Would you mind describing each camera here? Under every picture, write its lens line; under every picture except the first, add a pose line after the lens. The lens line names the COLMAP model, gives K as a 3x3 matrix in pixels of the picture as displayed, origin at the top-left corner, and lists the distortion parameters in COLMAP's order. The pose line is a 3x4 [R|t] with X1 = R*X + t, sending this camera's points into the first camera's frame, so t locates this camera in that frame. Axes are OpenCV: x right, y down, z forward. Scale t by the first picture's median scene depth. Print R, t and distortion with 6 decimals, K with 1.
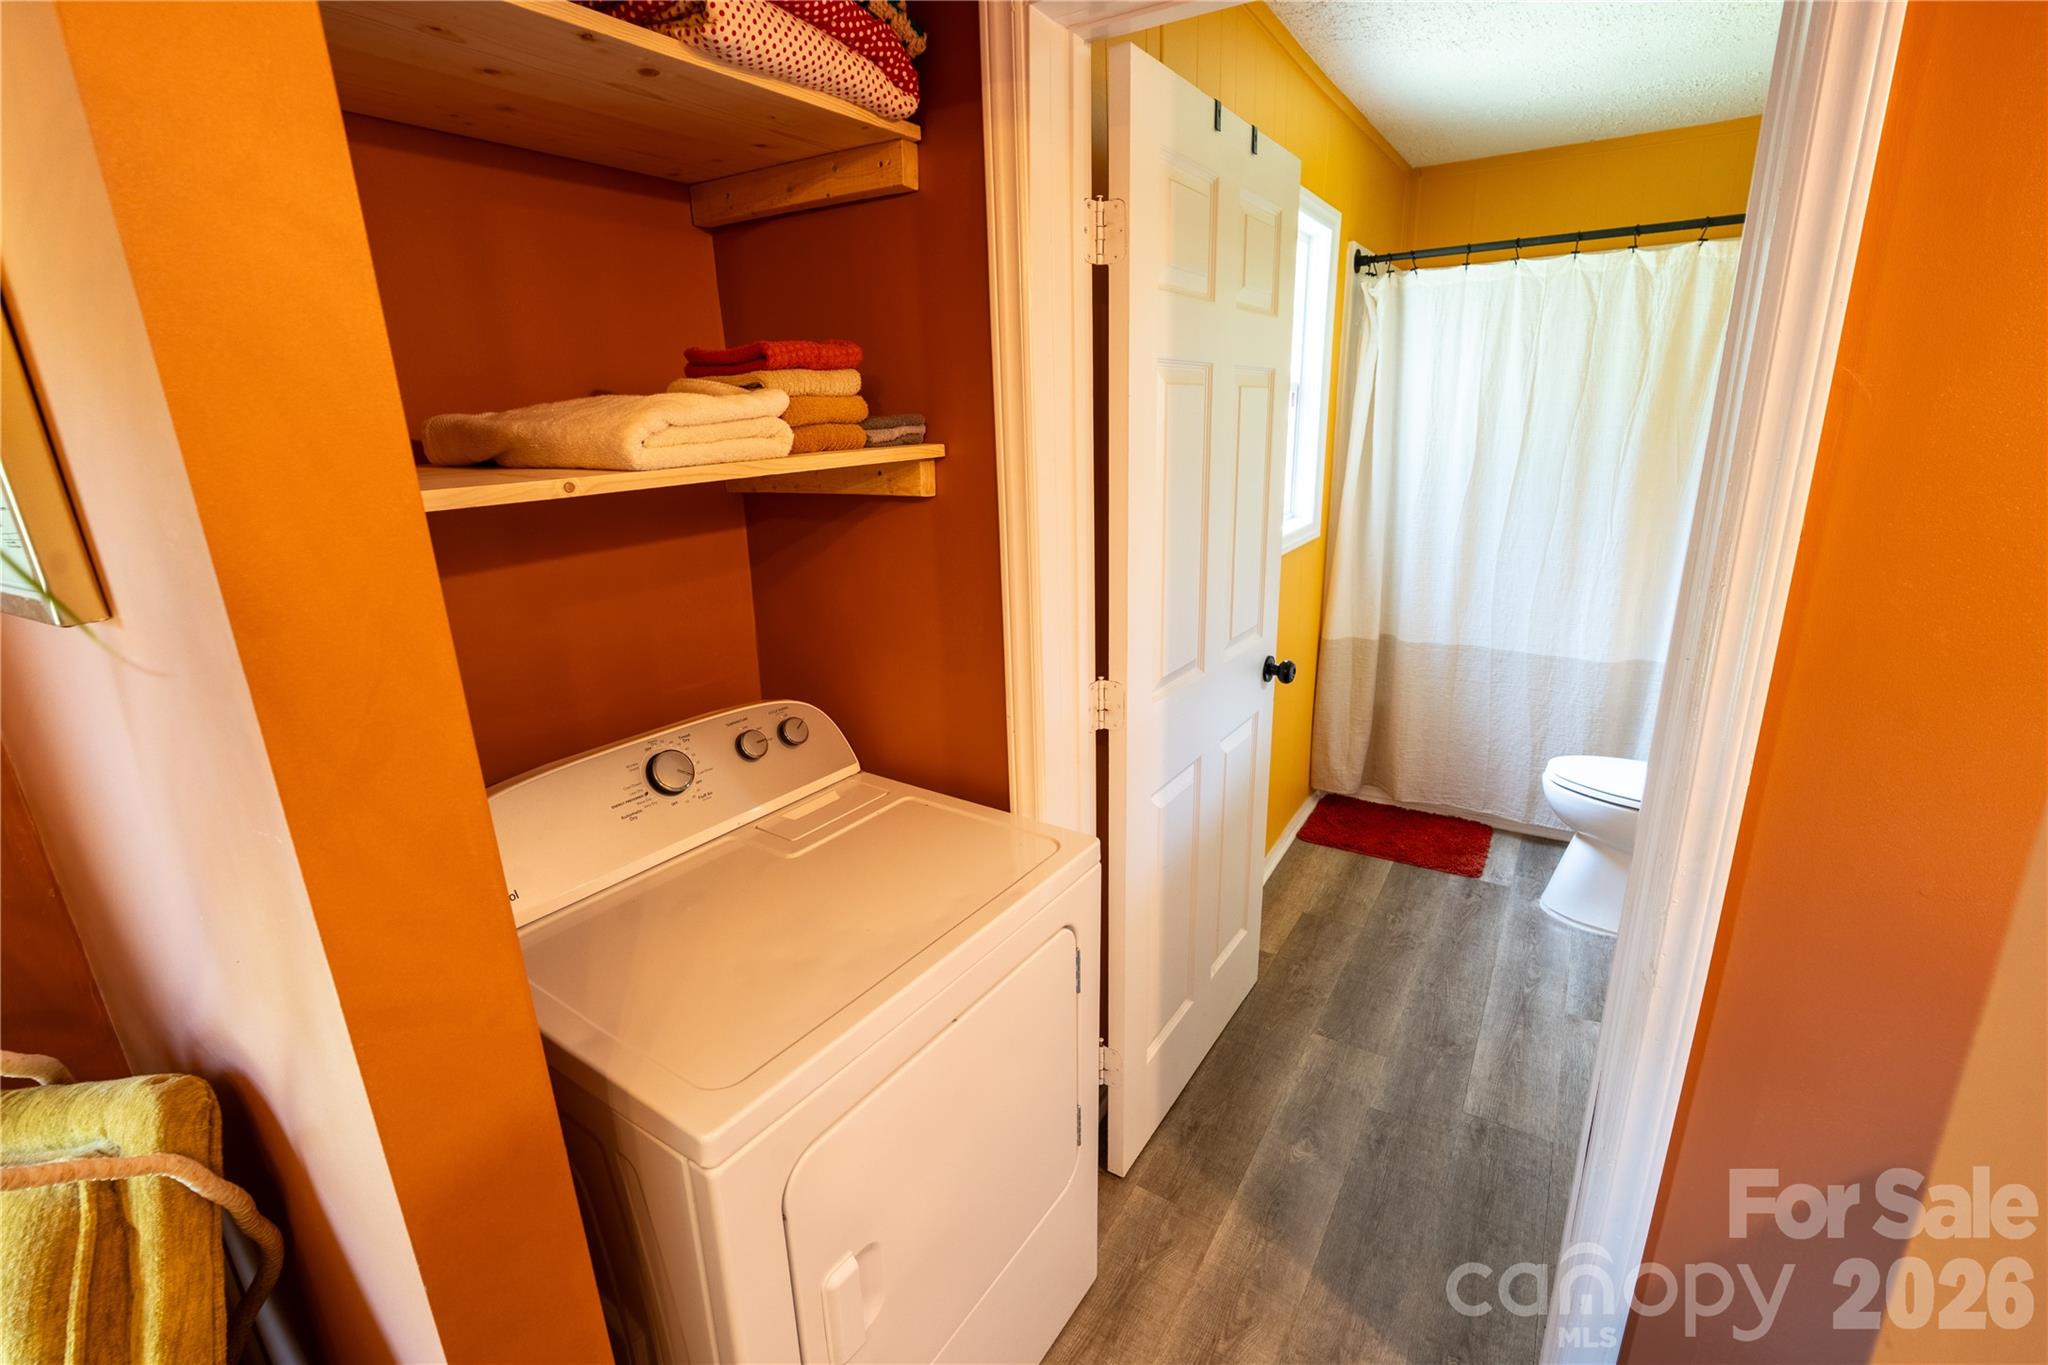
lens RADIAL K [[910.1, 0, 1026.9], [0, 910.1, 686.2], [0, 0, 1]] dist [-0.011135, -0.000059]
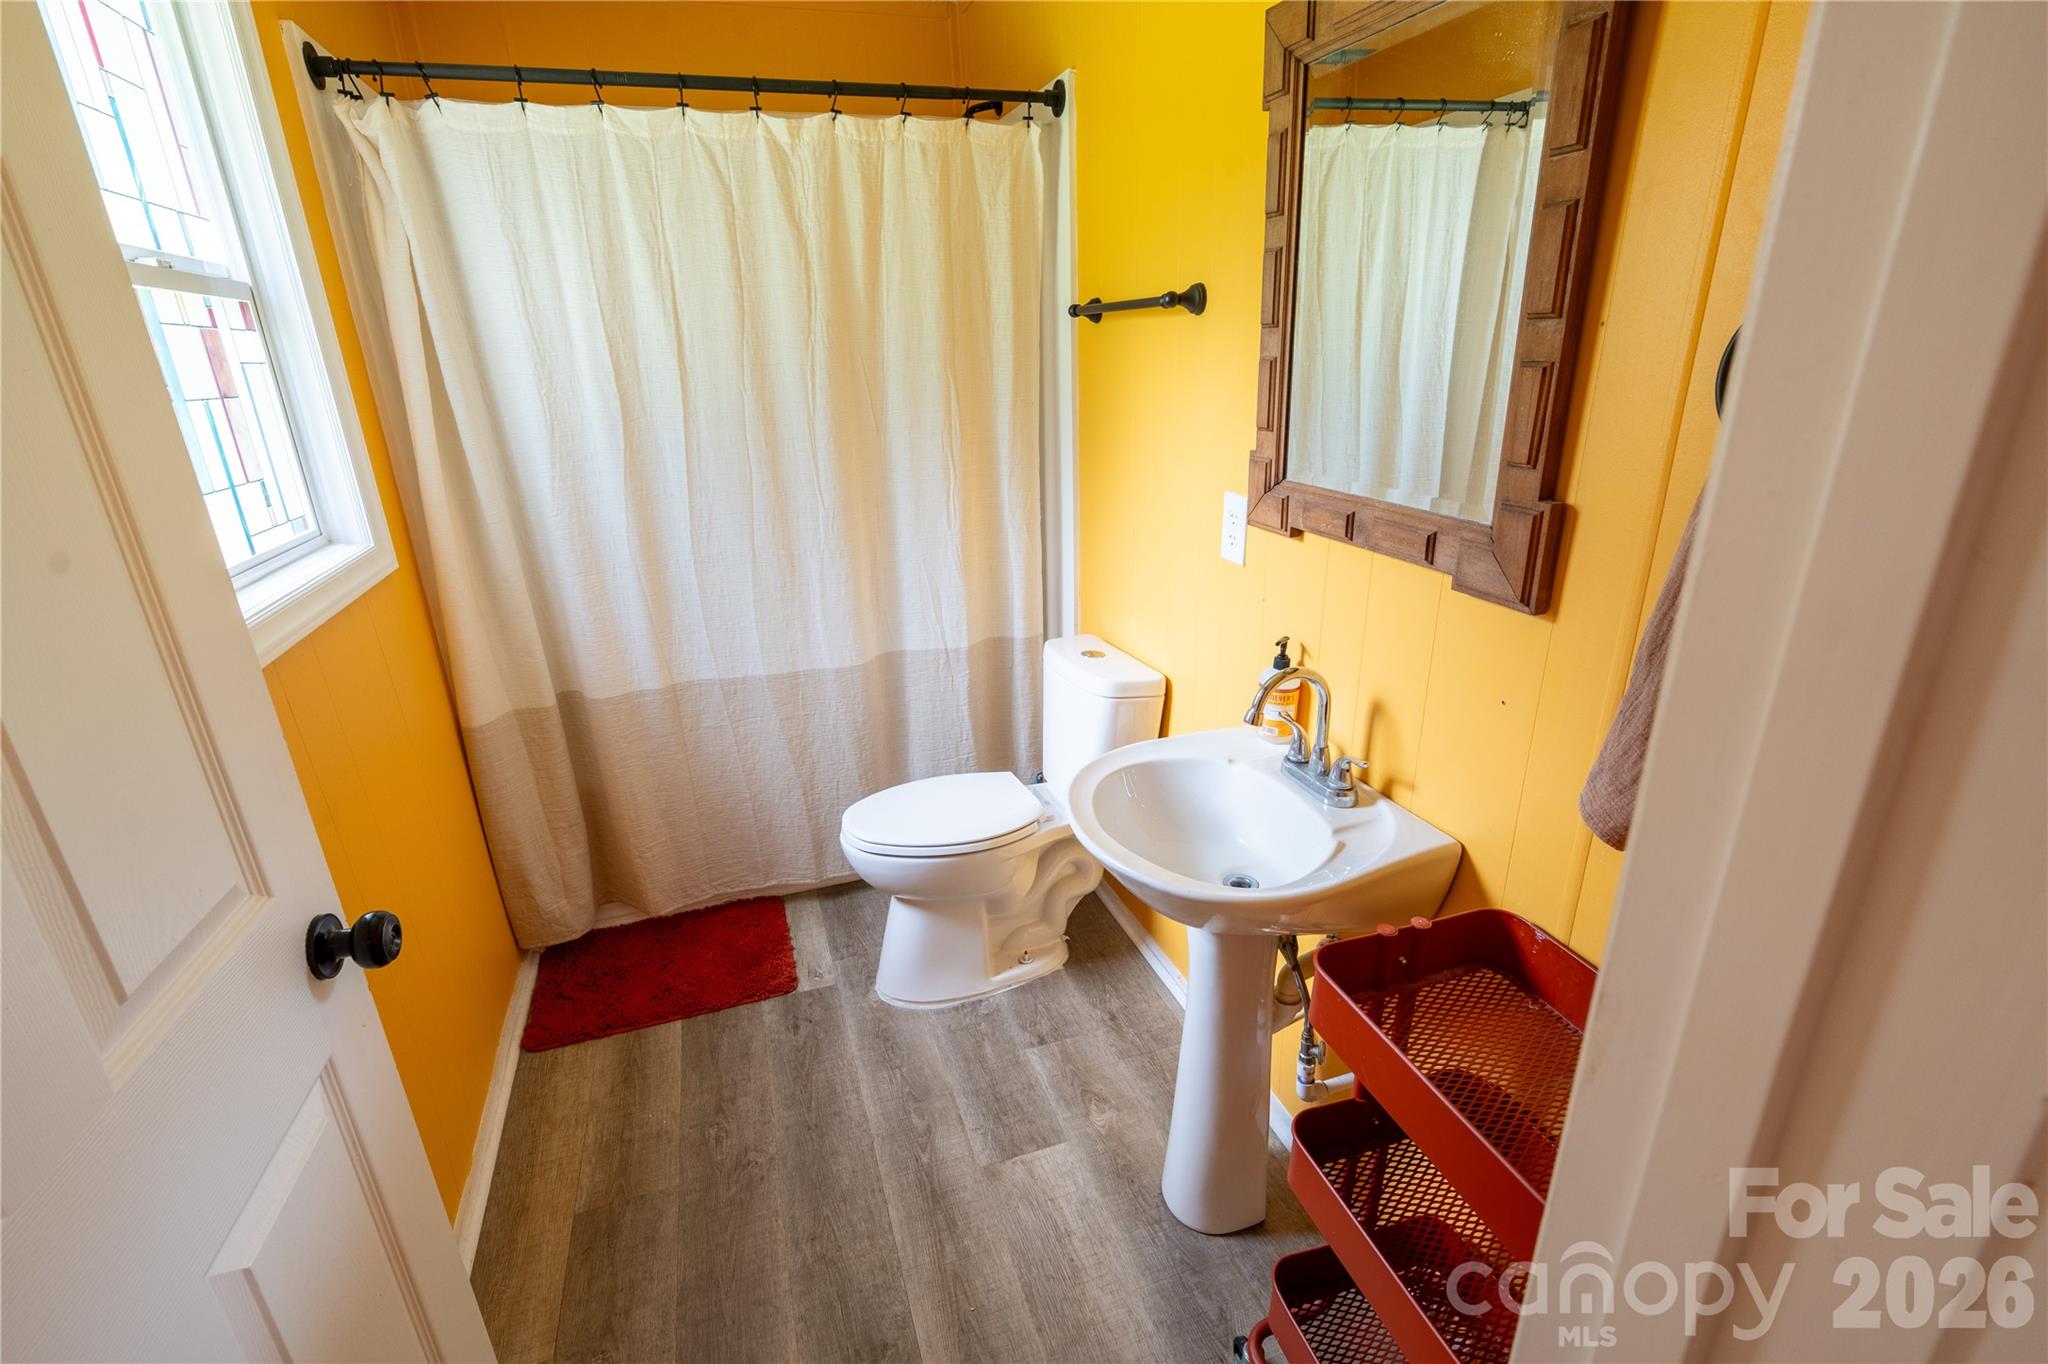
lens RADIAL K [[910.1, 0, 1026.9], [0, 910.1, 685.7], [0, 0, 1]] dist [-0.011135, -0.000059]
pose [[0.634929, -0.260910, 0.727180, 0.152273], [0.234011, 0.961980, 0.140831, -0.088616], [-0.736277, 0.080751, 0.671845, 0.363916]]
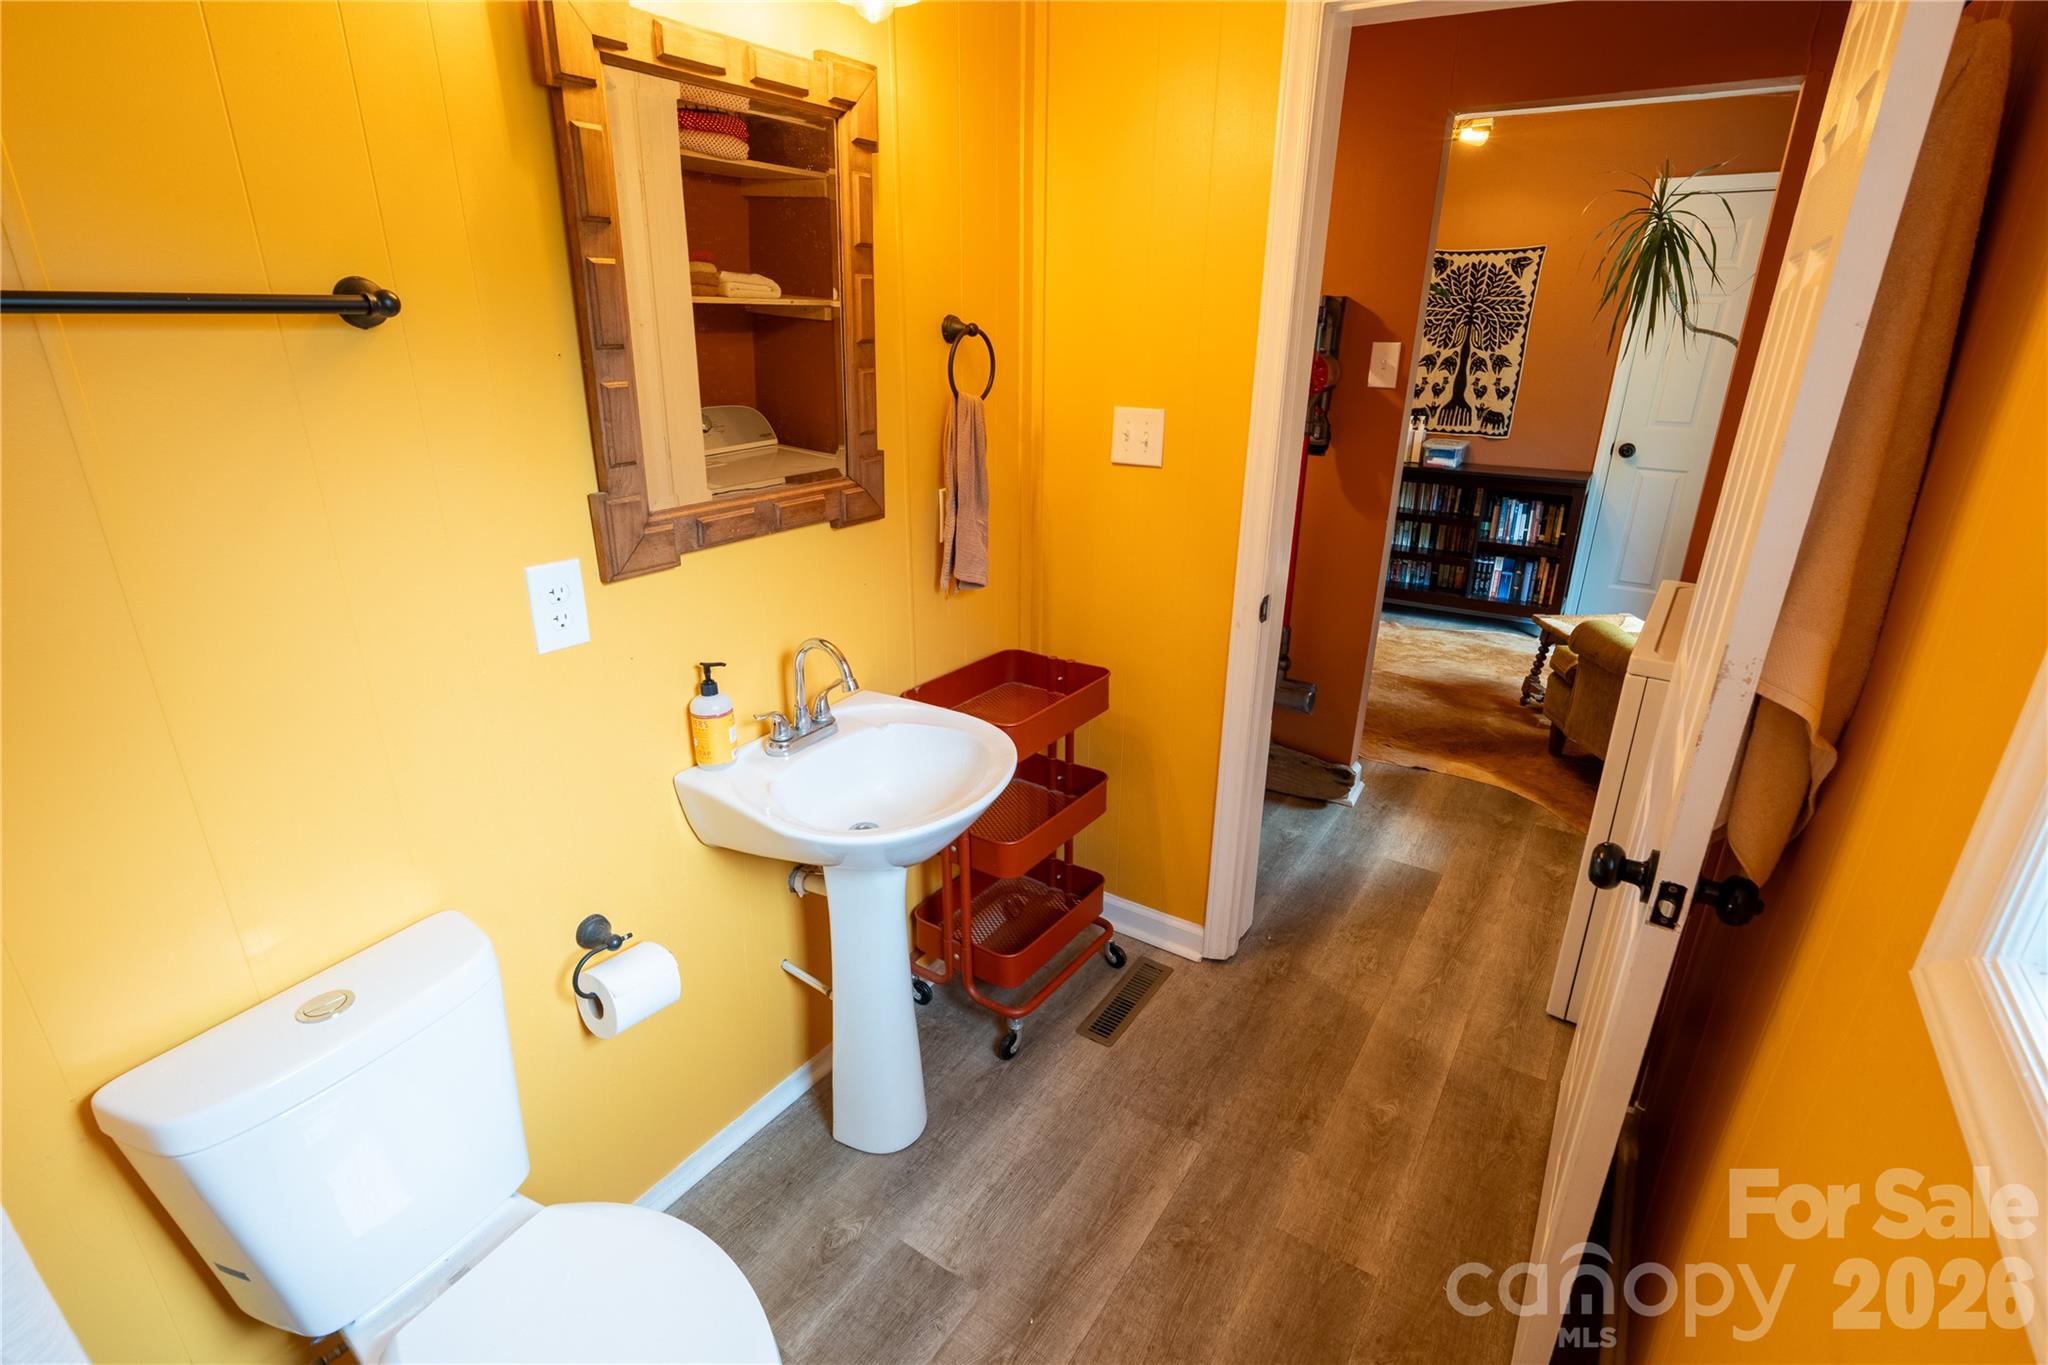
lens RADIAL K [[910.1, 0, 1026.9], [0, 910.1, 686.2], [0, 0, 1]] dist [-0.011135, -0.000059]
pose [[-0.998626, 0.000725, 0.052399, 0.429114], [0.033483, 0.778018, 0.627349, -0.311707], [-0.040313, 0.628241, -0.776974, 0.999524]]
